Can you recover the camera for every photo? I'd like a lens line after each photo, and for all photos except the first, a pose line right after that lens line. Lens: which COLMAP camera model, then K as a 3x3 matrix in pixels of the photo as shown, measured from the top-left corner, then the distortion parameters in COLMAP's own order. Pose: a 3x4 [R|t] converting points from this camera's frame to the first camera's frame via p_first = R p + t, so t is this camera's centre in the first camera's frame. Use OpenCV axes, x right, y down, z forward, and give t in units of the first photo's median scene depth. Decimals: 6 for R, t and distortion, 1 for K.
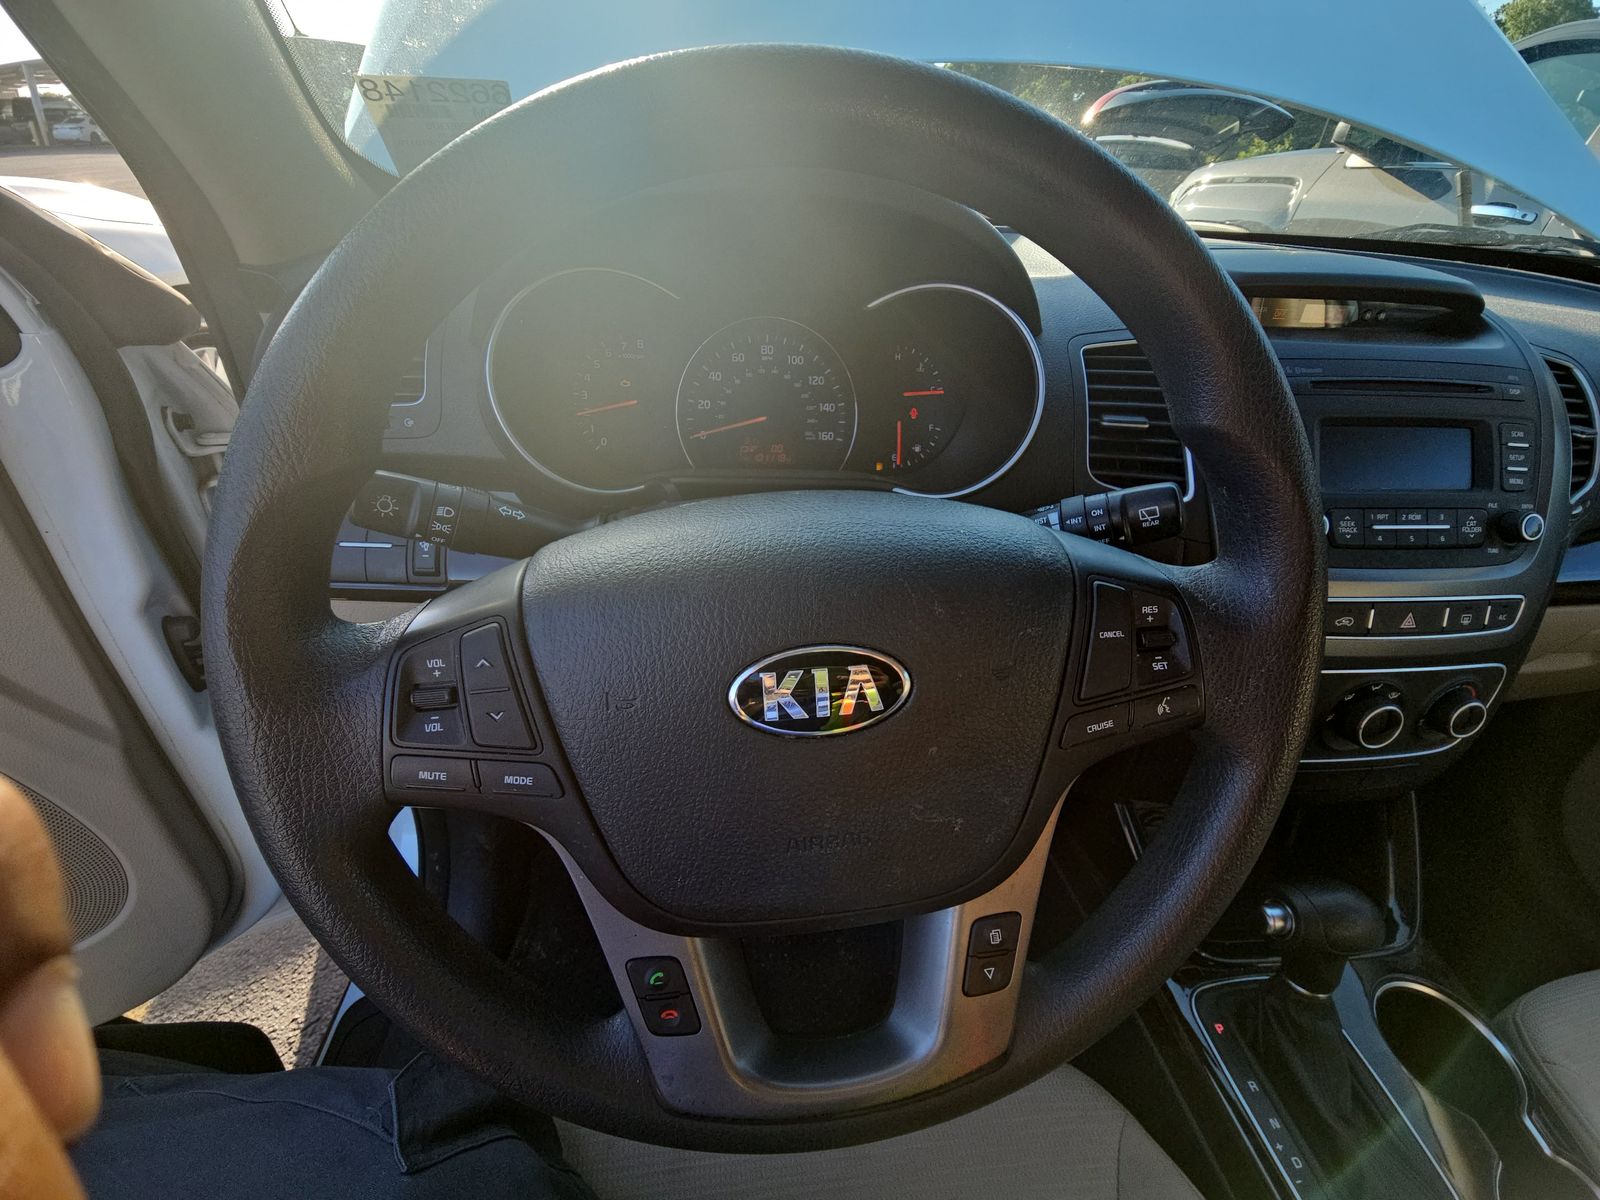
lens RADIAL K [[640.4, 0, 800.9], [0, 640.4, 594.1], [0, 0, 1]] dist [-0.008254, -0.002943]
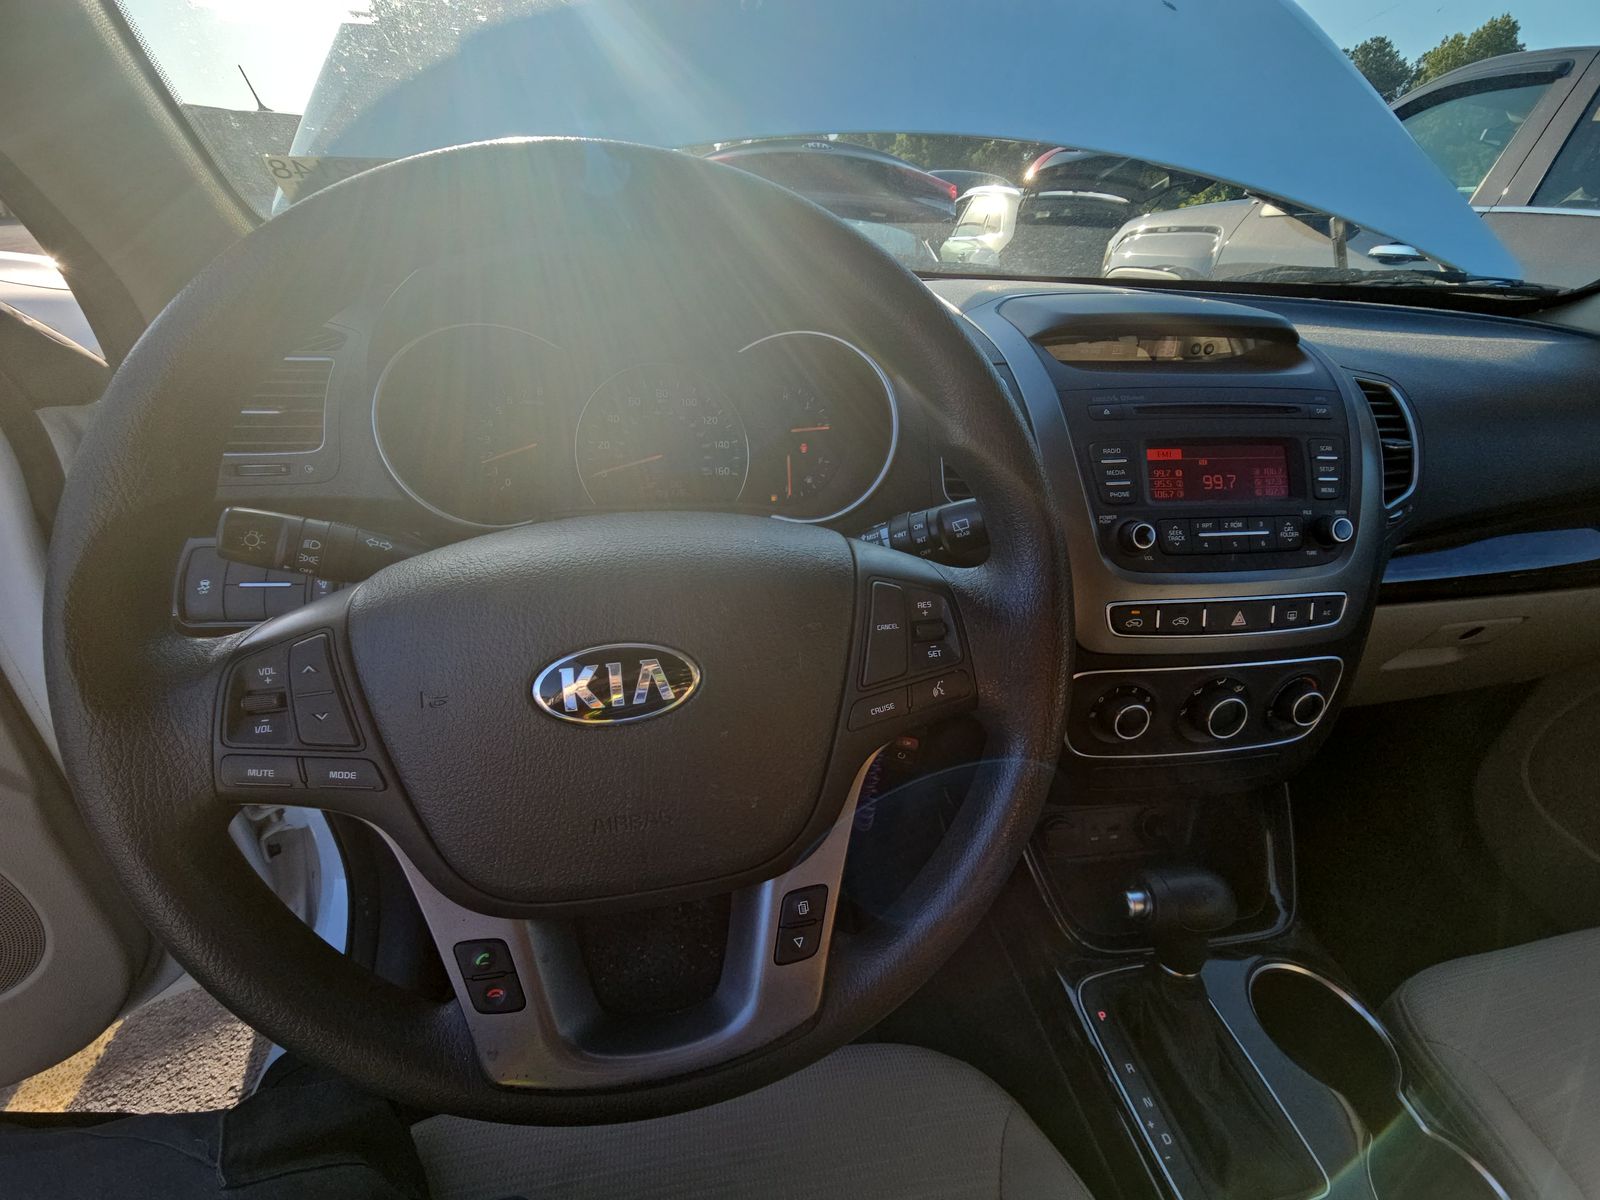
lens RADIAL K [[640.4, 0, 813.0], [0, 640.4, 598.5], [0, 0, 1]] dist [-0.008254, -0.002943]
pose [[0.998690, -0.036715, 0.035637, 0.185779], [0.038774, 0.997510, -0.058906, 0.044188], [-0.033386, 0.060210, 0.997627, -0.079102]]
